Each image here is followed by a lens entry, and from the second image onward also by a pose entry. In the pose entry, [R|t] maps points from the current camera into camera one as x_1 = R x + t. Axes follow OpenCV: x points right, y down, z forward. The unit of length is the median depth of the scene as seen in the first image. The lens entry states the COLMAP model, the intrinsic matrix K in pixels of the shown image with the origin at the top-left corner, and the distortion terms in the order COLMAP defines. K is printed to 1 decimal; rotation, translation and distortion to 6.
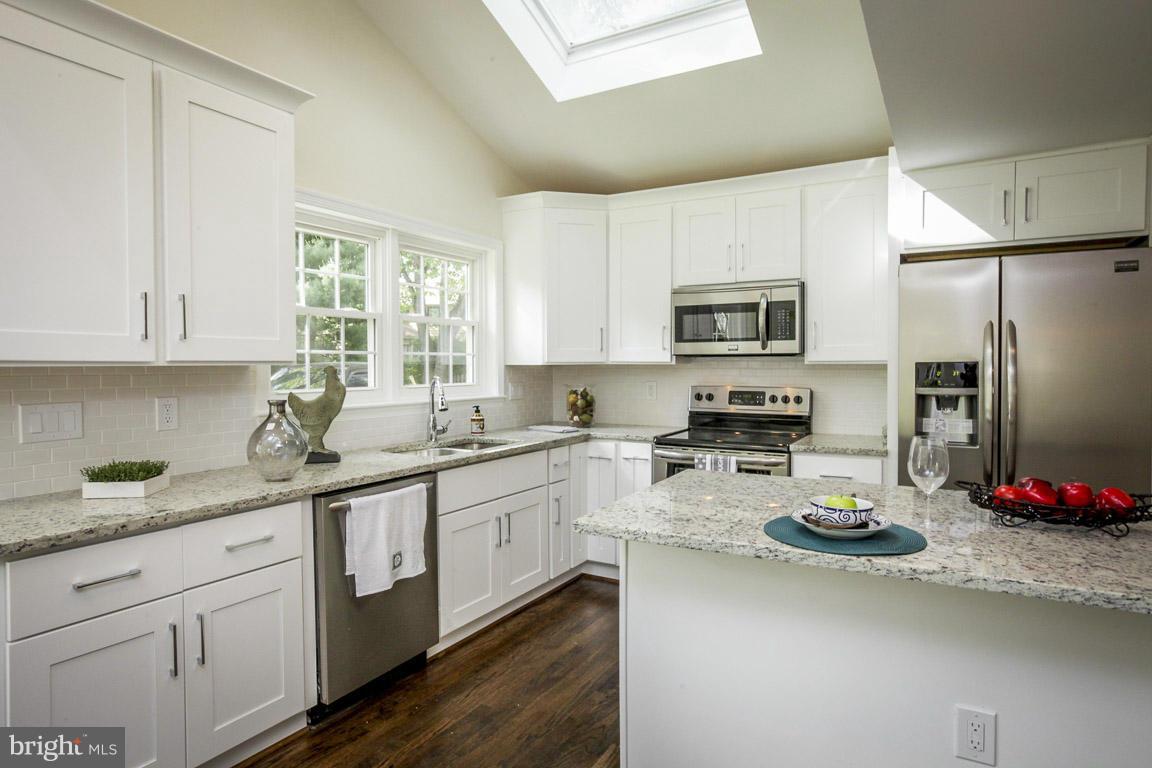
lens RADIAL K [[672.4, 0, 583.3], [0, 672.4, 380.6], [0, 0, 1]] dist [-0.010082, 0.010661]
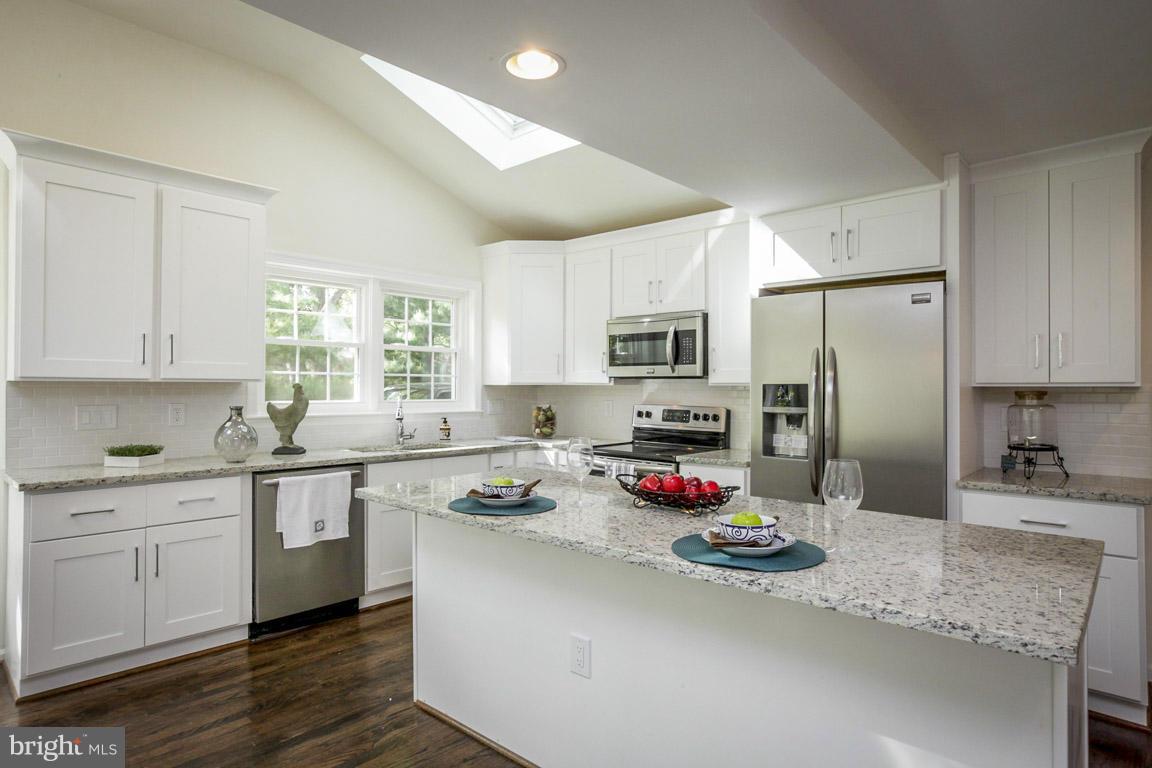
lens RADIAL K [[672.4, 0, 575.1], [0, 672.4, 381.4], [0, 0, 1]] dist [-0.010082, 0.010661]
pose [[0.972146, 0.007075, -0.234270, 0.455616], [-0.014611, 0.999430, -0.030448, 0.006718], [0.233921, 0.033023, 0.971695, -0.177254]]
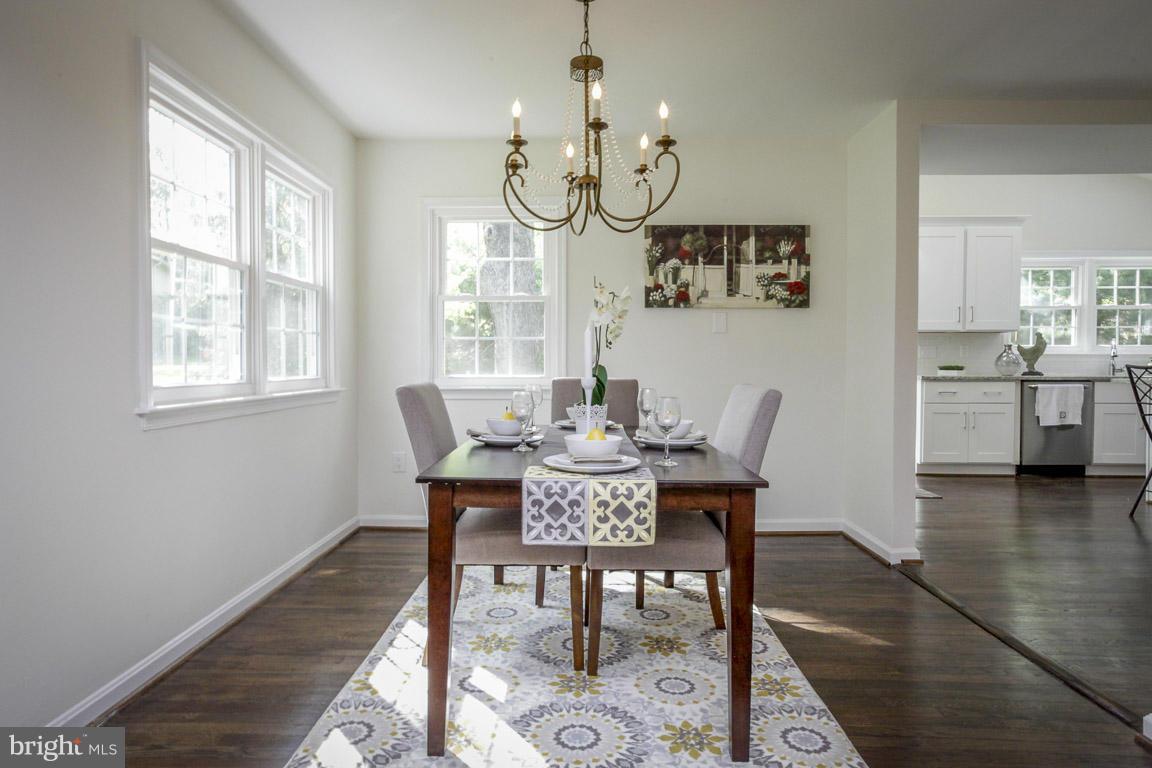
lens RADIAL K [[672.4, 0, 563.7], [0, 672.4, 388.8], [0, 0, 1]] dist [-0.010082, 0.010661]
pose [[0.464033, 0.032680, -0.885215, 0.798201], [-0.022049, 0.999436, 0.025339, 0.132349], [0.885543, 0.007760, 0.464492, -1.311249]]
